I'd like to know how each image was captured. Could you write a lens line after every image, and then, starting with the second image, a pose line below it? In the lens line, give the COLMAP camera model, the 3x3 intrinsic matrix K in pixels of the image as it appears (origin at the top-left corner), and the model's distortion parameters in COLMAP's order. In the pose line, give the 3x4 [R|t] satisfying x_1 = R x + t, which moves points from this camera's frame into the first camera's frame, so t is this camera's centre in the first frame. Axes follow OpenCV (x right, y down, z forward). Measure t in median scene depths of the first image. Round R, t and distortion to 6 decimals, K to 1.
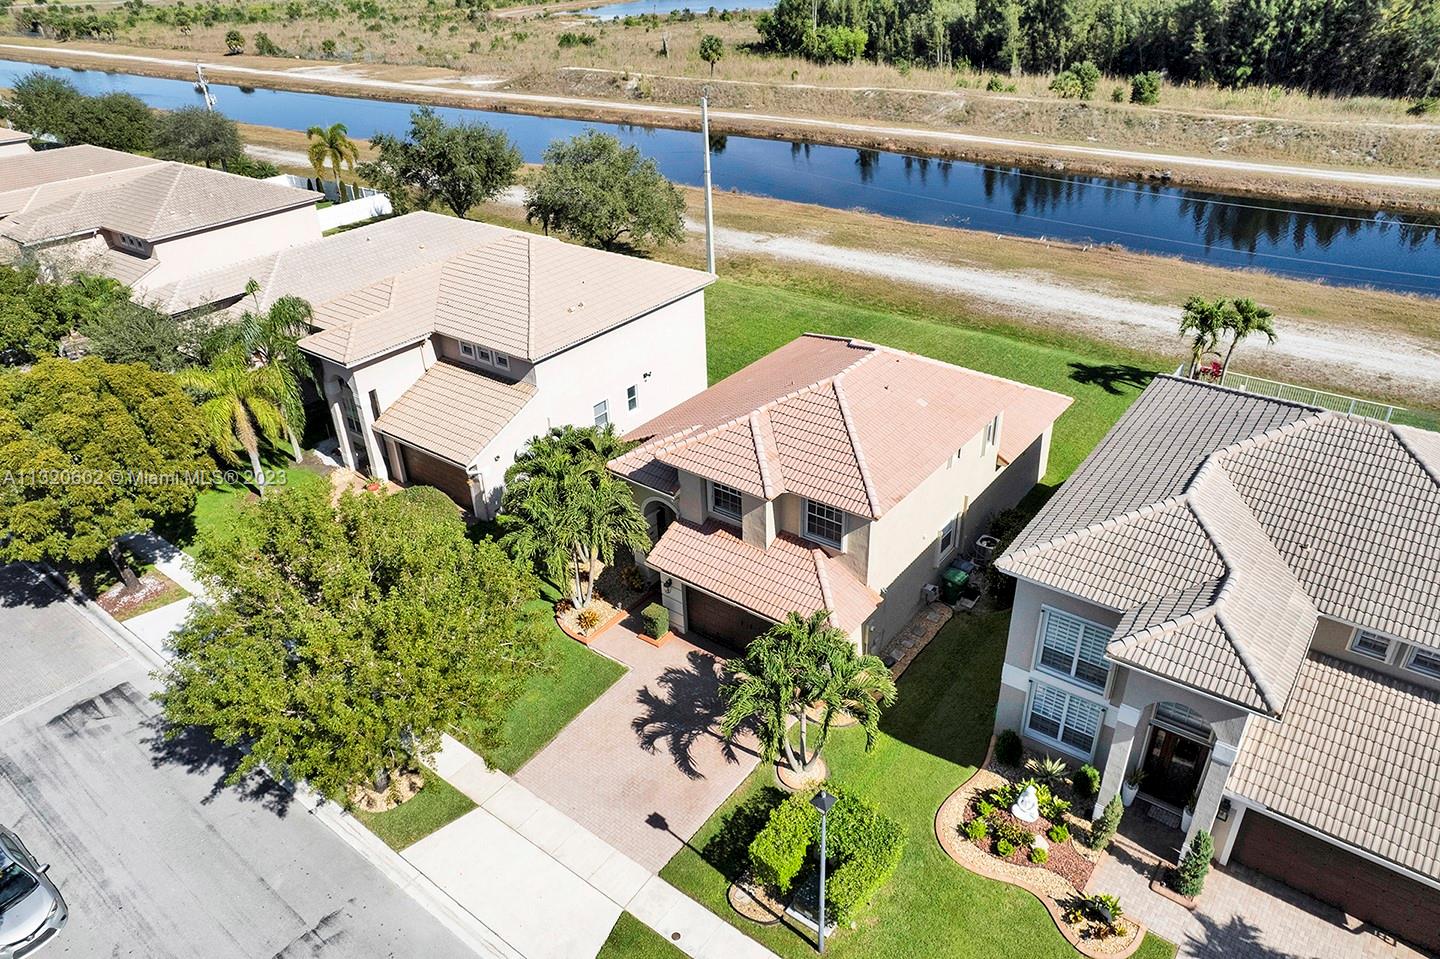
lens RADIAL K [[970.4, 0, 720.0], [0, 970.4, 479.5], [0, 0, 1]] dist [-0.085869, 0.079319]
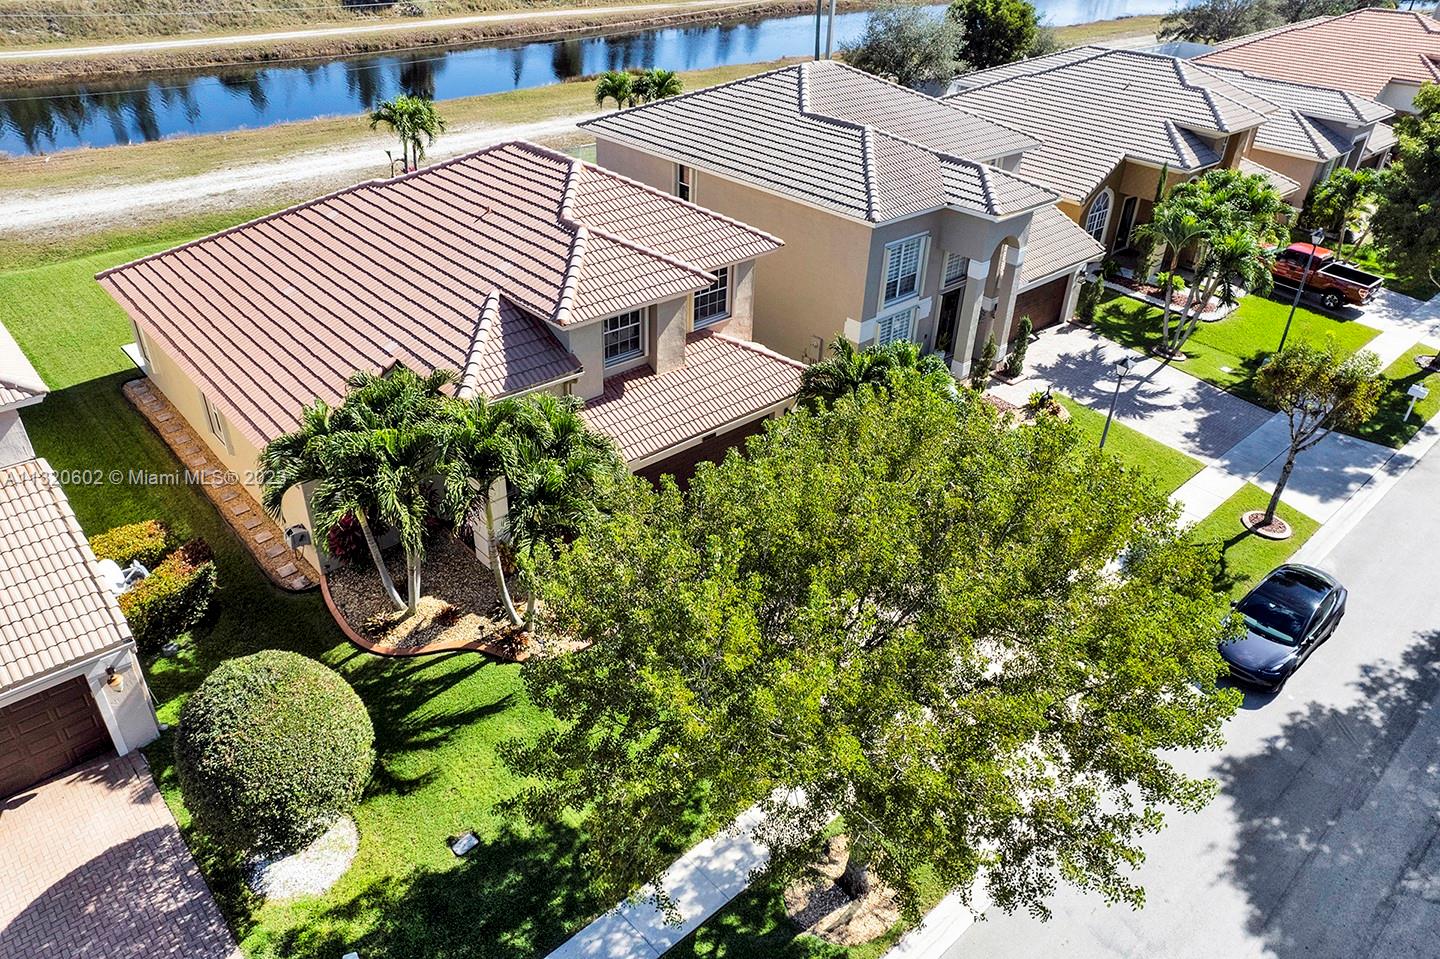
lens RADIAL K [[970.4, 0, 720.0], [0, 970.4, 479.5], [0, 0, 1]] dist [-0.085869, 0.079319]
pose [[0.175130, -0.501411, 0.847299, -0.216359], [0.453892, 0.804807, 0.382450, -0.046449], [-0.873677, 0.317604, 0.368532, 0.220581]]
